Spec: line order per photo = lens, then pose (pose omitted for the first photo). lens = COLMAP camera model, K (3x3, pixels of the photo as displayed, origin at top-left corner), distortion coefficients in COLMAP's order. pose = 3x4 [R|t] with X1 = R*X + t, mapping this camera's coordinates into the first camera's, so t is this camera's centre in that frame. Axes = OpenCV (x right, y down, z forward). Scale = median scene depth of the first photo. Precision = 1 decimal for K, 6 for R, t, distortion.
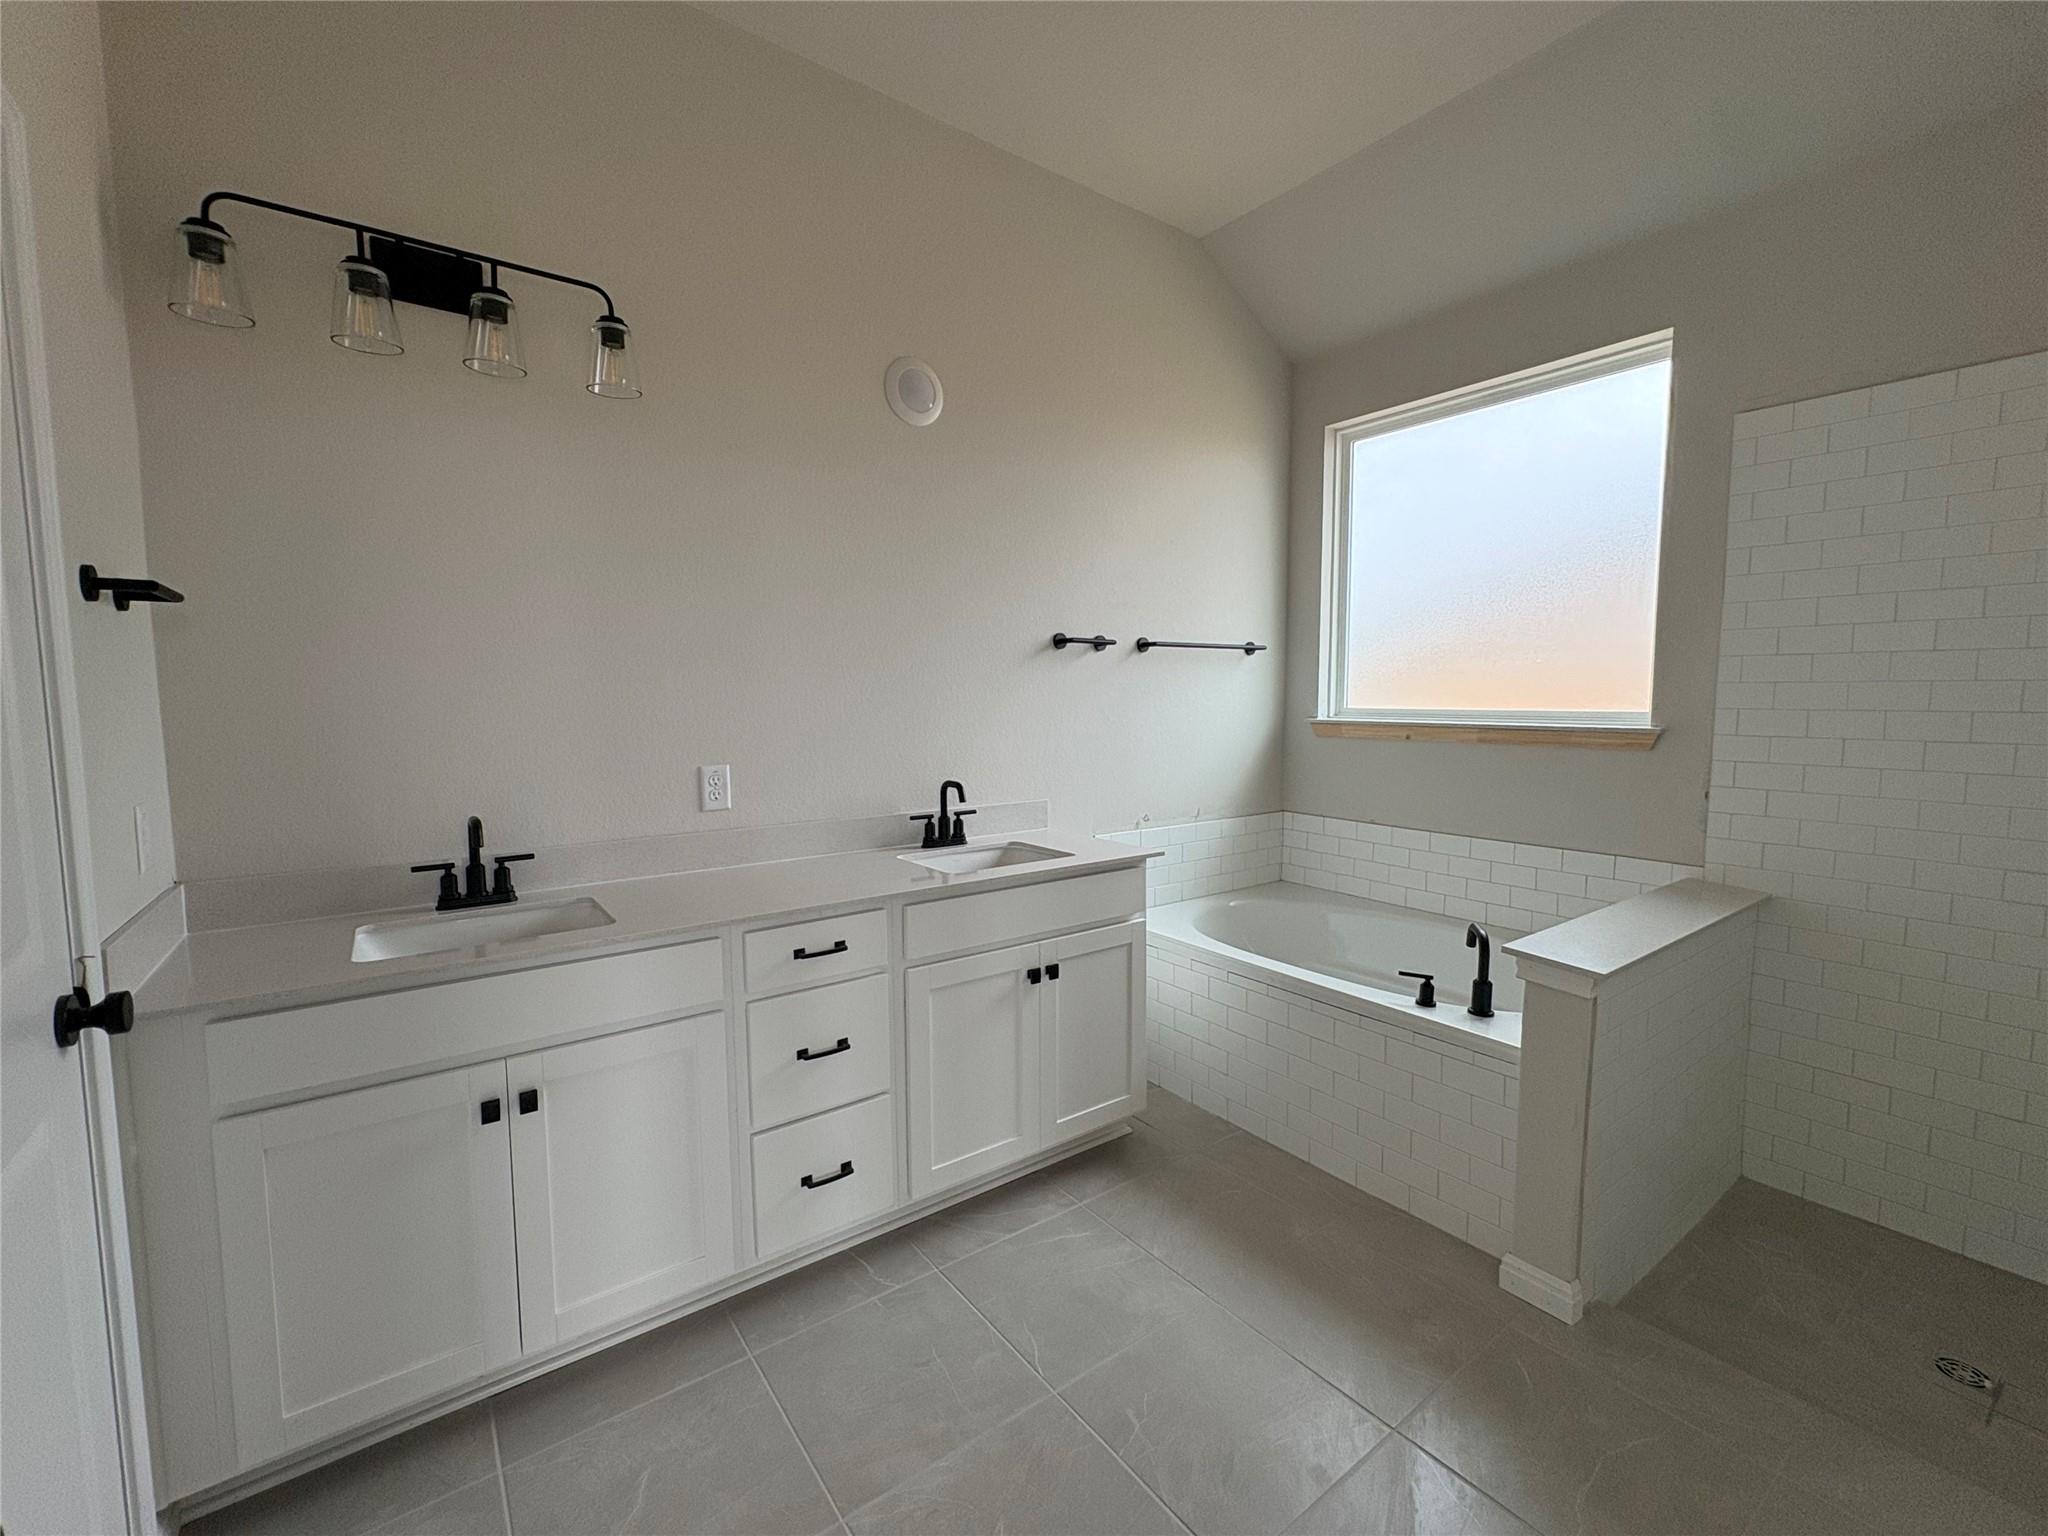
lens RADIAL K [[860.8, 0, 1018.6], [0, 860.8, 767.2], [0, 0, 1]] dist [0.000940, -0.000364]
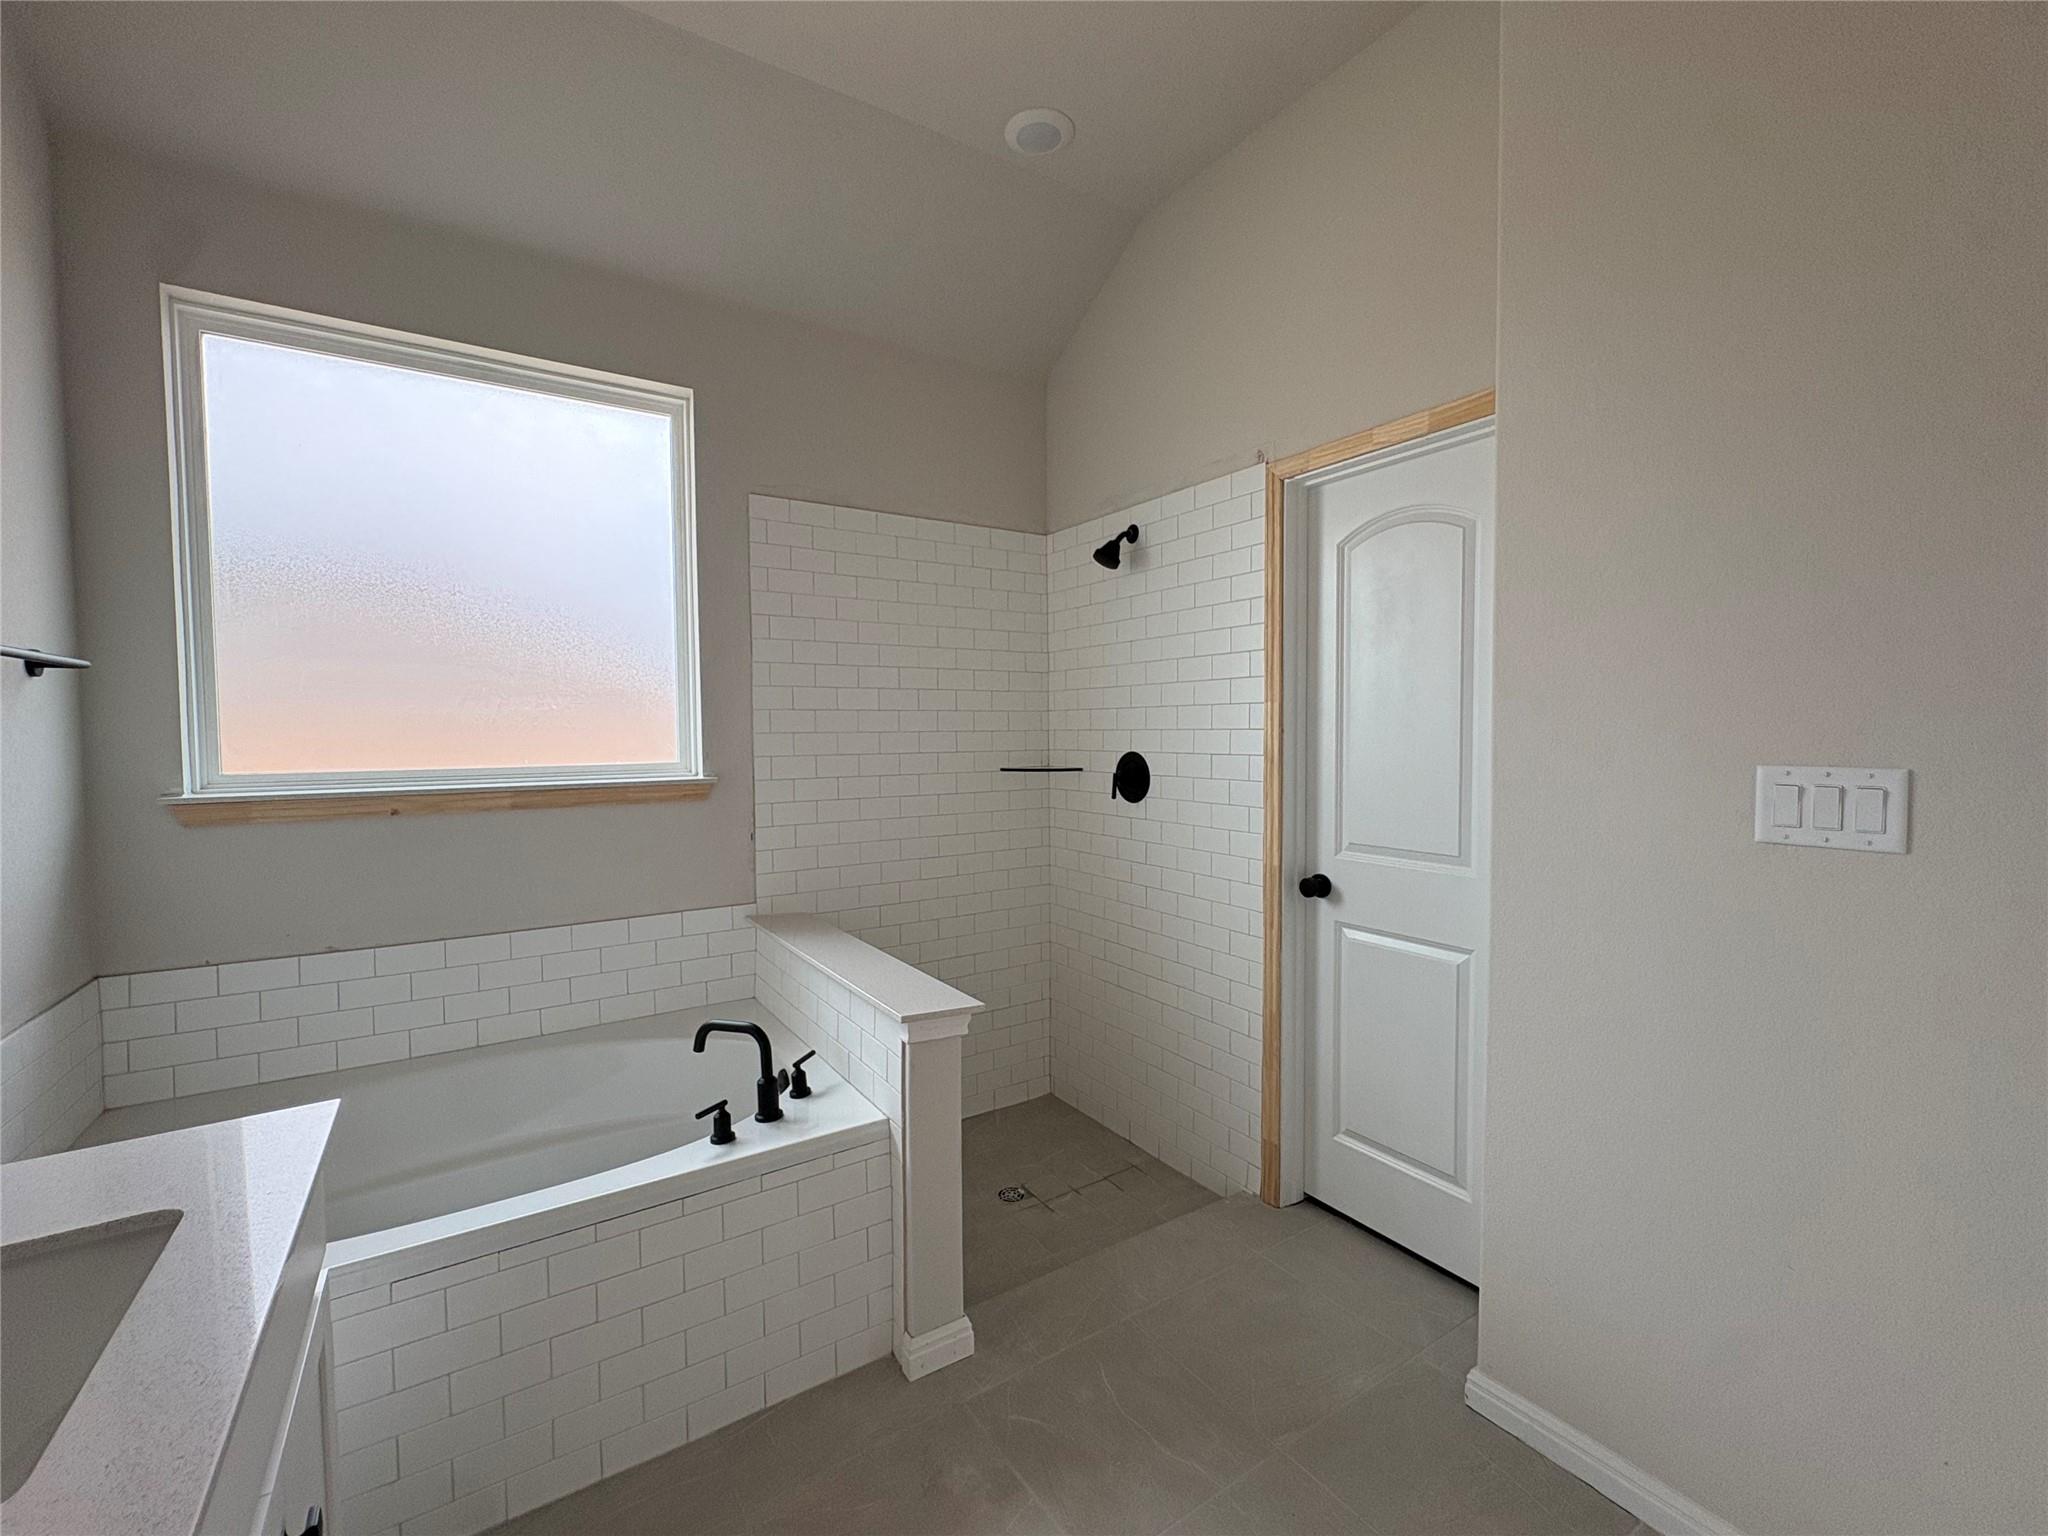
lens RADIAL K [[855.8, 0, 1020.2], [0, 855.8, 763.4], [0, 0, 1]] dist [-0.004214, 0.000070]
pose [[0.059219, -0.034318, 0.997655, -0.225703], [0.097039, 0.994874, 0.028462, -0.050960], [-0.993517, 0.095126, 0.062245, 0.524482]]
